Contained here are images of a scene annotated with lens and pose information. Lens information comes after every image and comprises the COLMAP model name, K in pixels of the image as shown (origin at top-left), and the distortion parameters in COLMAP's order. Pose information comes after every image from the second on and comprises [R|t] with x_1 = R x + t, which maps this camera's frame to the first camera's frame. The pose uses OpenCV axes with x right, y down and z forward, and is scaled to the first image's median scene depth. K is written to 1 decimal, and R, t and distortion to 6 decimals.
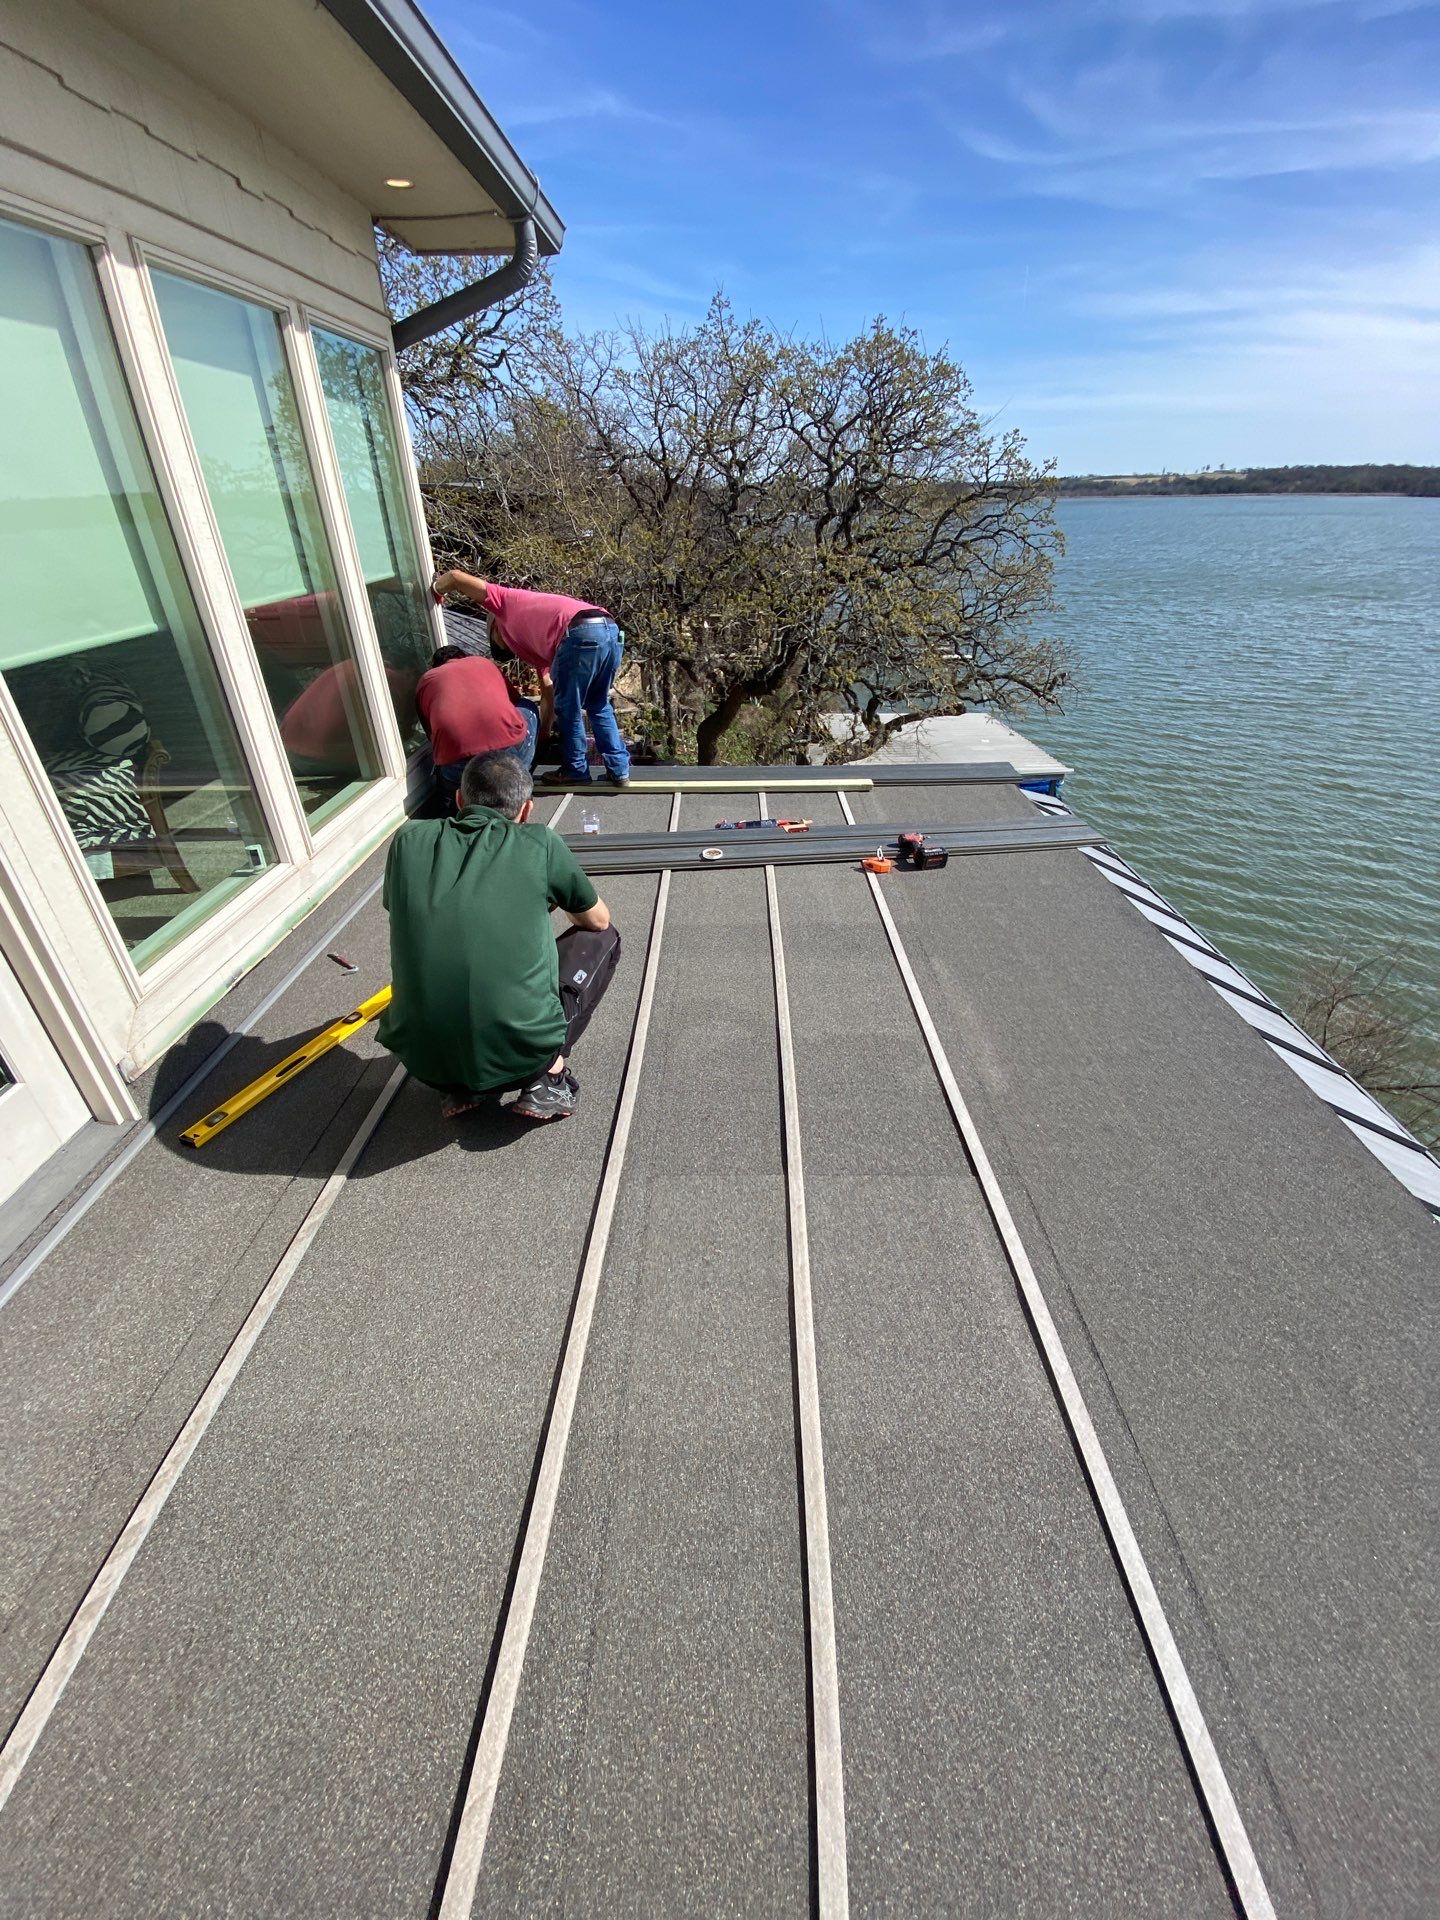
lens RADIAL K [[789.9, 0, 717.2], [0, 789.9, 956.4], [0, 0, 1]] dist [0.001631, -0.012768]
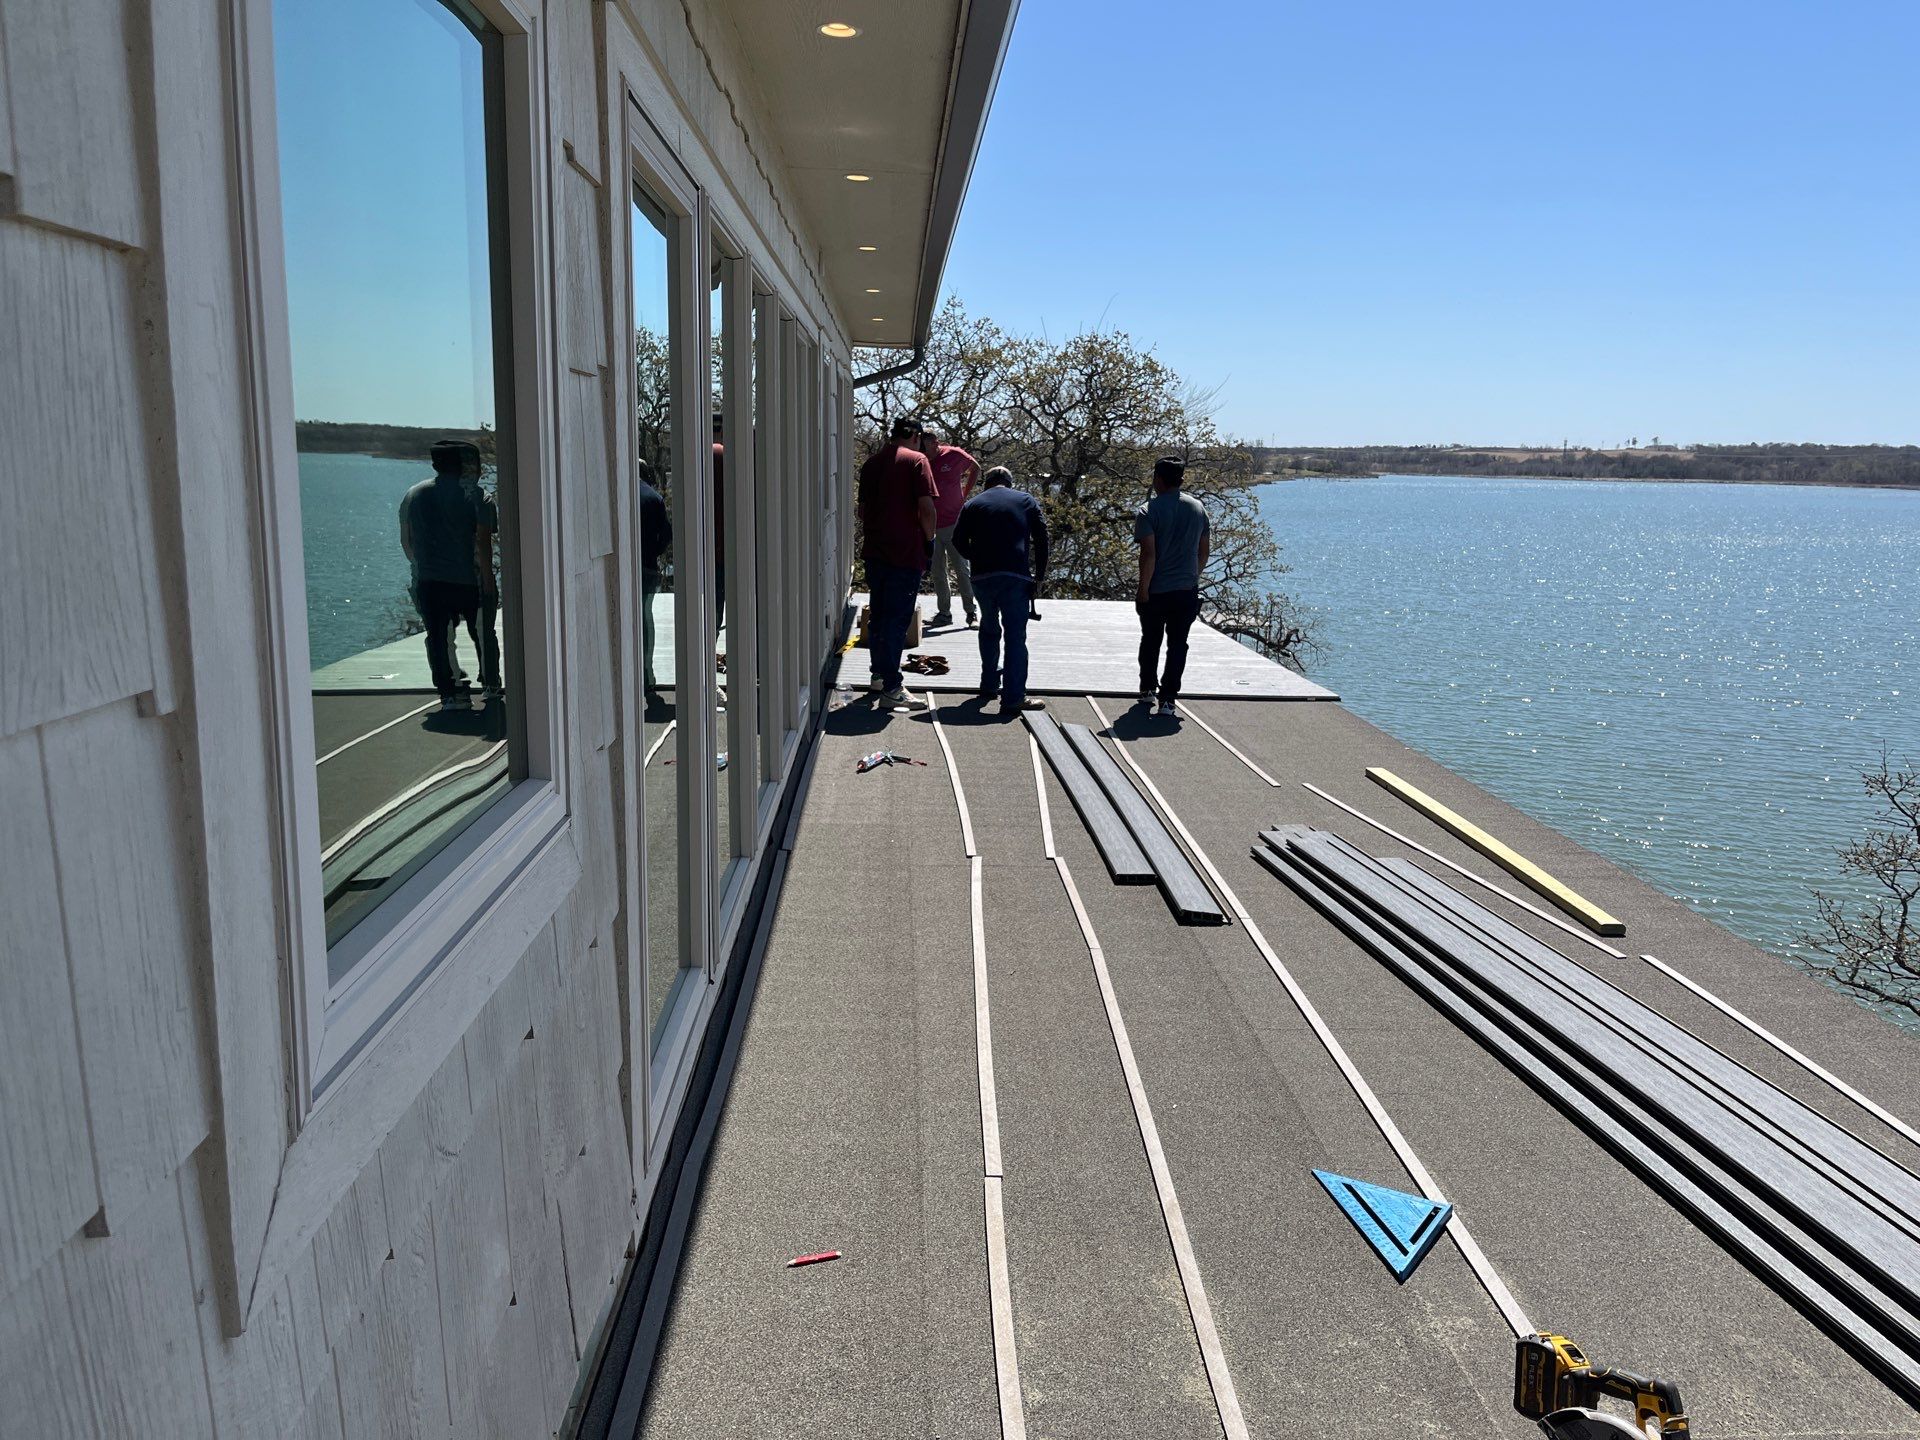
lens RADIAL K [[1454.7, 0, 958.2], [0, 1454.7, 680.7], [0, 0, 1]] dist [0.054439, -0.086391]
pose [[0.997050, 0.033822, 0.068905, -0.317460], [-0.006396, 0.931175, -0.364517, 1.161514], [-0.076491, 0.363001, 0.928644, -1.999338]]
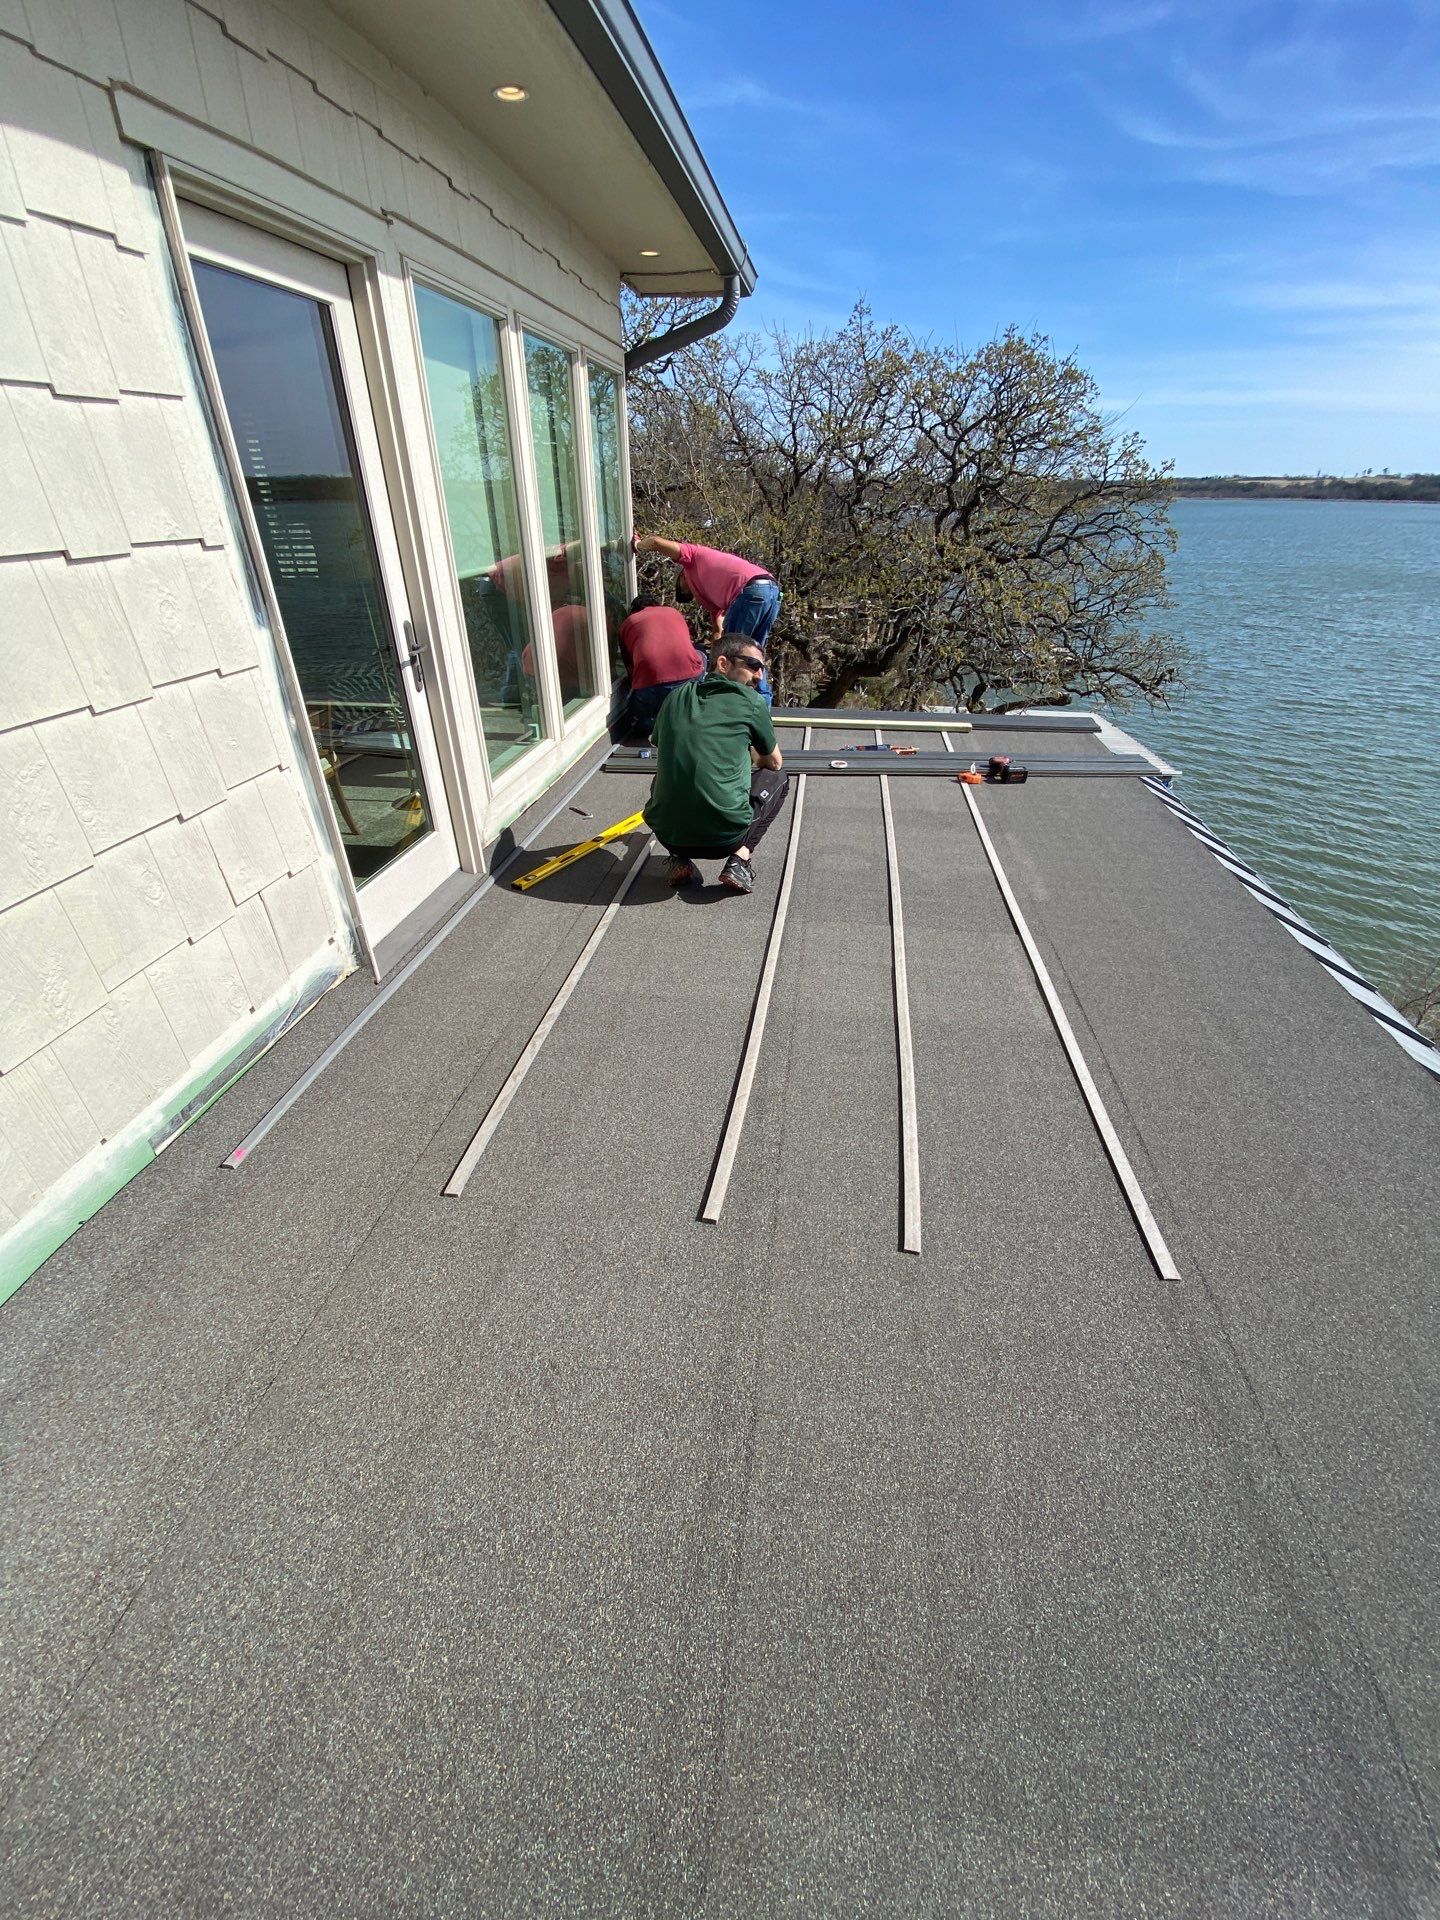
lens RADIAL K [[789.9, 0, 709.6], [0, 789.9, 960.9], [0, 0, 1]] dist [0.001631, -0.012768]
pose [[0.991049, 0.079930, -0.106929, -0.045509], [-0.078770, 0.996780, 0.015029, 0.157596], [0.107786, -0.006472, 0.994153, -0.264362]]
